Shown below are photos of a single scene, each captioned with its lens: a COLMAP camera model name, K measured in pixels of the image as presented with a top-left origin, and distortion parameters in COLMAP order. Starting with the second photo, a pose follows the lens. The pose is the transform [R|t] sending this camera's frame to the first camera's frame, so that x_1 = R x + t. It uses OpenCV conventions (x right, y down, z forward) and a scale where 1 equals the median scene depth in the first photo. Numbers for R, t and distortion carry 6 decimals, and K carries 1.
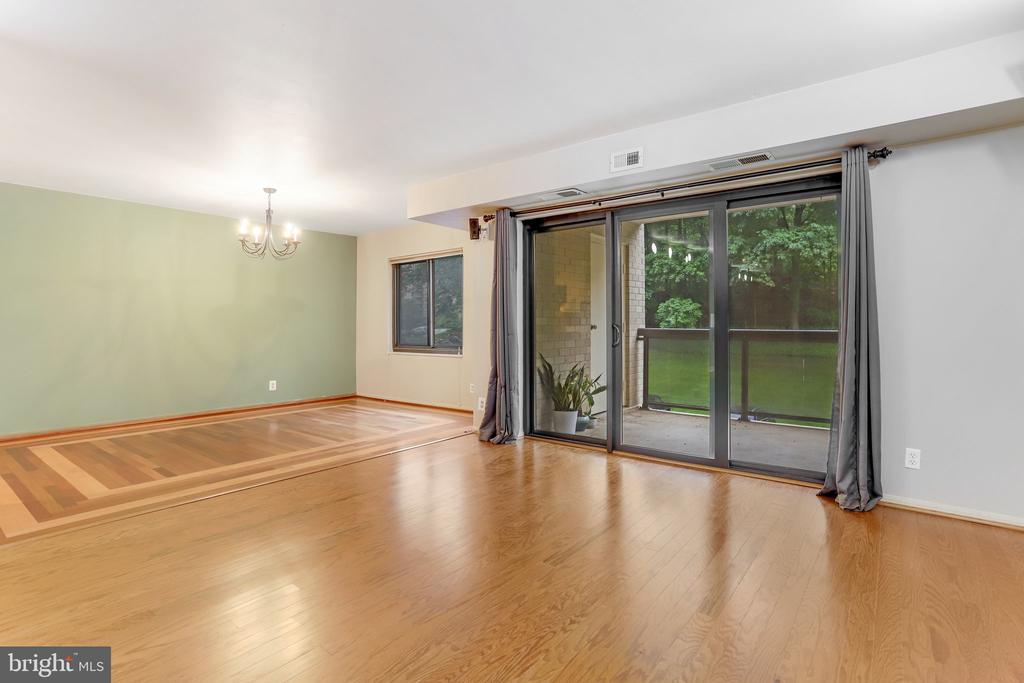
lens RADIAL K [[510.7, 0, 518.8], [0, 510.7, 318.7], [0, 0, 1]] dist [-0.019379, 0.005156]
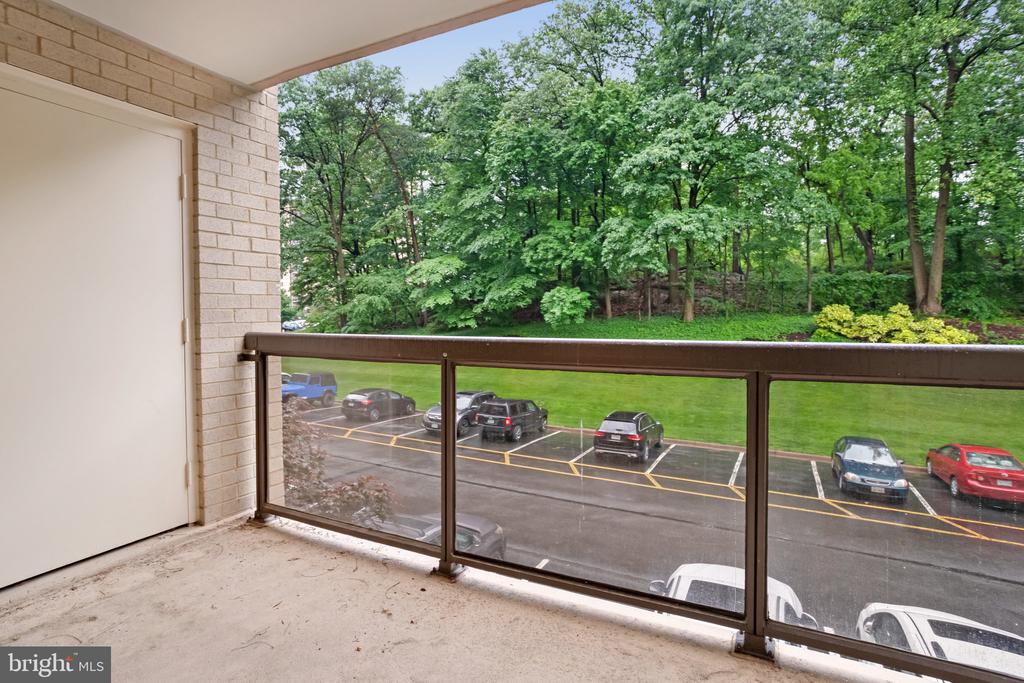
lens RADIAL K [[510.7, 0, 501.0], [0, 510.7, 318.5], [0, 0, 1]] dist [-0.019379, 0.005156]
pose [[0.992062, -0.008191, 0.125481, 0.092201], [0.006228, 0.999852, 0.016023, 0.000475], [-0.125593, -0.015114, 0.991967, 0.130252]]
